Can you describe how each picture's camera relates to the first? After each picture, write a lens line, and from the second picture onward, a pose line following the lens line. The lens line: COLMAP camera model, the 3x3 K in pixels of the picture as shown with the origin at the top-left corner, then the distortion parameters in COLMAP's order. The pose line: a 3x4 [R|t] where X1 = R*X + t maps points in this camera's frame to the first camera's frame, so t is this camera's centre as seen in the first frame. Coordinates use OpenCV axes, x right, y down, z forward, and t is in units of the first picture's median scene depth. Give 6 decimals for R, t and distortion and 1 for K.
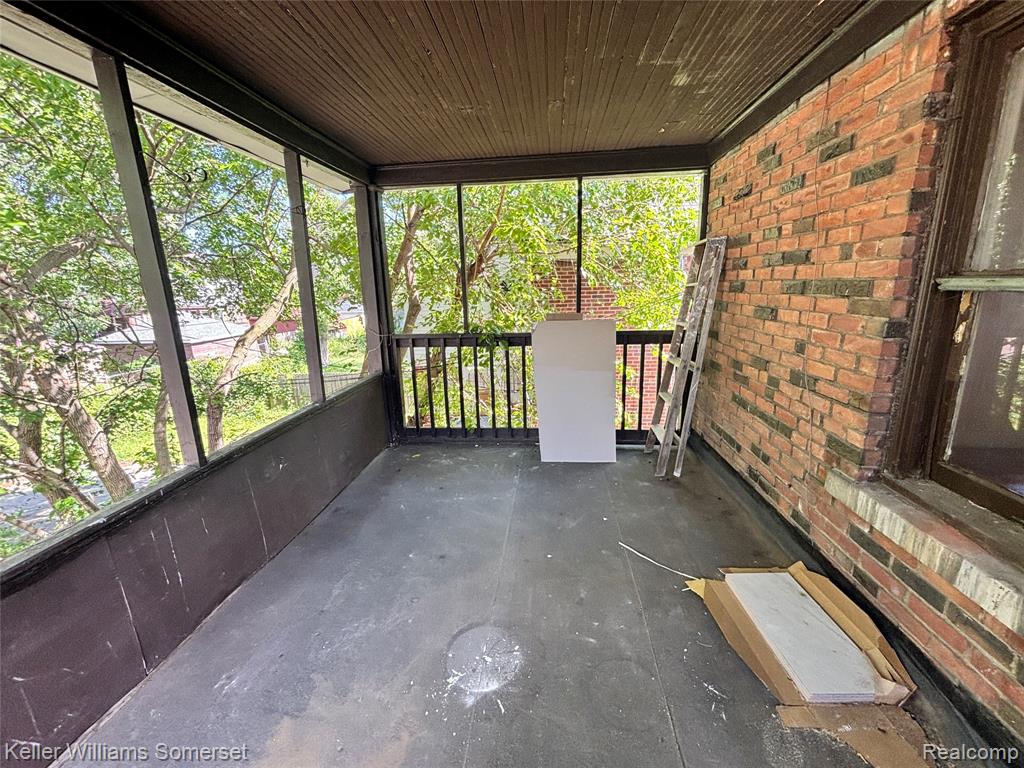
lens RADIAL K [[409.5, 0, 510.7], [0, 409.5, 383.9], [0, 0, 1]] dist [-0.010092, 0.000768]
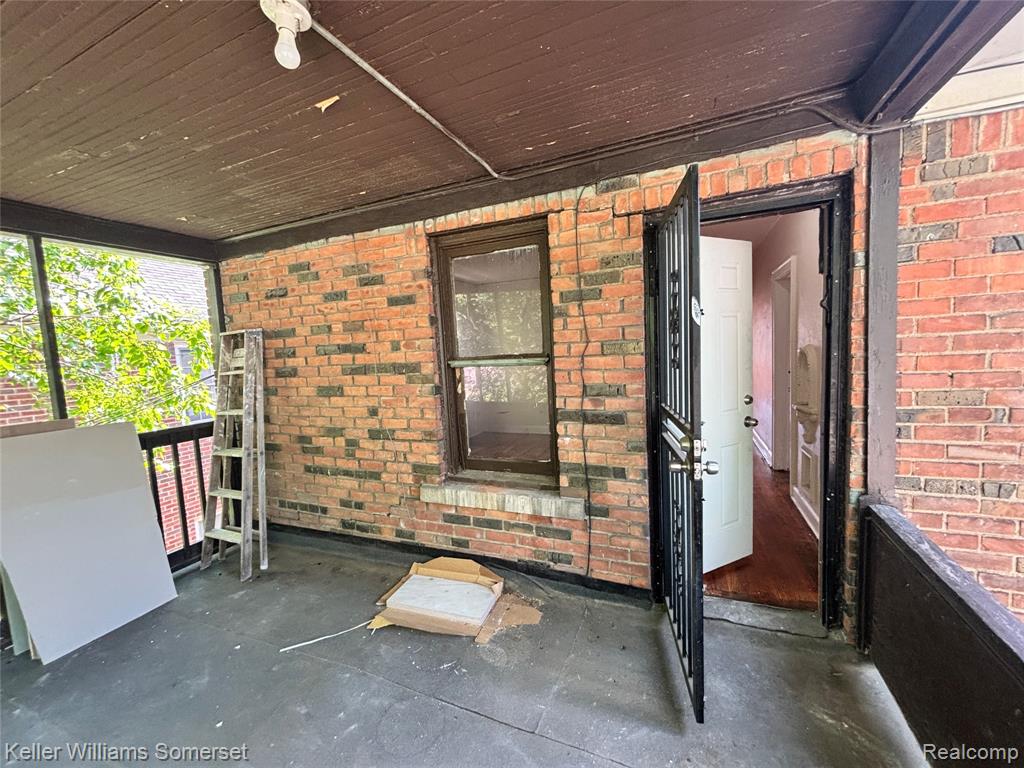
lens RADIAL K [[409.5, 0, 513.0], [0, 409.5, 383.7], [0, 0, 1]] dist [-0.010092, 0.000768]
pose [[0.292289, -0.061419, 0.954356, -0.499284], [0.261546, 0.965023, -0.017998, -0.035656], [-0.919870, 0.254869, 0.298130, 0.139836]]
